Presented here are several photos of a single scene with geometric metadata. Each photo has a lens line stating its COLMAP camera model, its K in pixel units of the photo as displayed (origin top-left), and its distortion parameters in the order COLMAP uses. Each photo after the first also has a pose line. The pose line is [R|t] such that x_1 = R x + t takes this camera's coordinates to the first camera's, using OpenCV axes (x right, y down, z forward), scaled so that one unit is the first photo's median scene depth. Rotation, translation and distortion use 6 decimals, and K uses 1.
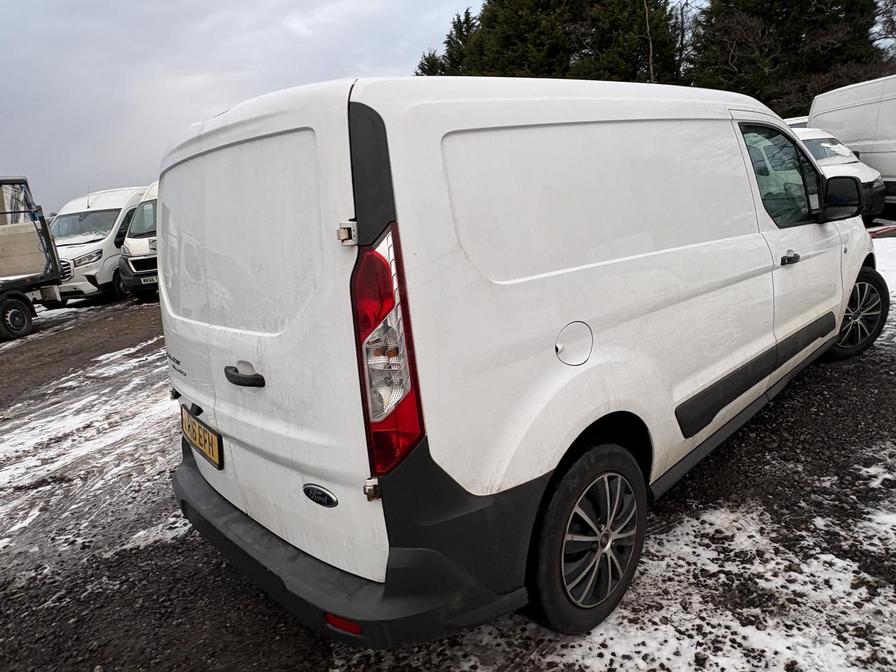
lens RADIAL K [[596.3, 0, 450.5], [0, 596.3, 334.1], [0, 0, 1]] dist [0.010382, -0.005911]
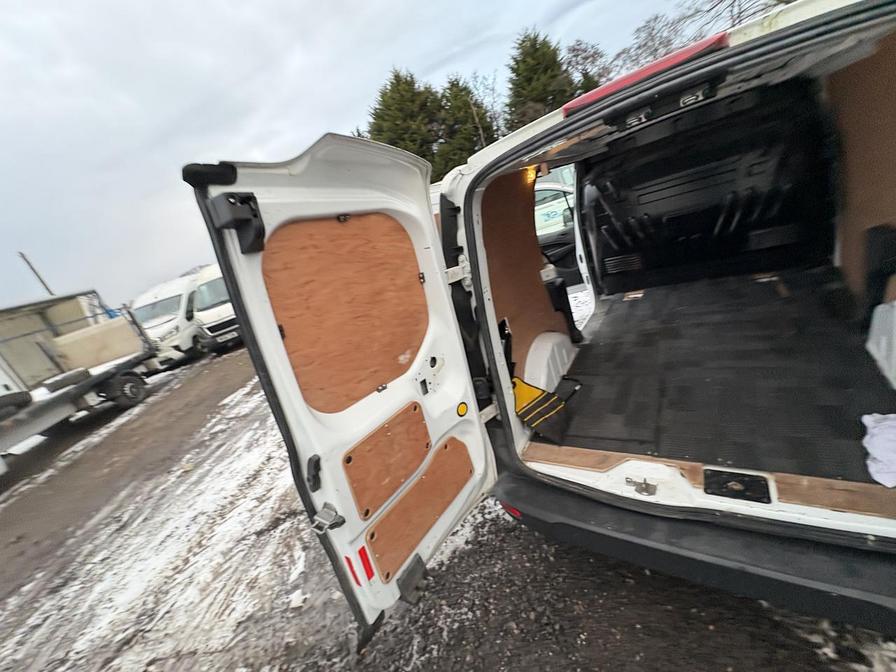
lens RADIAL K [[355.3, 0, 449.9], [0, 355.3, 337.8], [0, 0, 1]] dist [-0.000147, 0.000294]
pose [[0.957594, -0.241289, 0.157462, -0.130971], [0.234128, 0.970174, 0.062825, -0.019938], [-0.167924, -0.023295, 0.985525, 0.094752]]
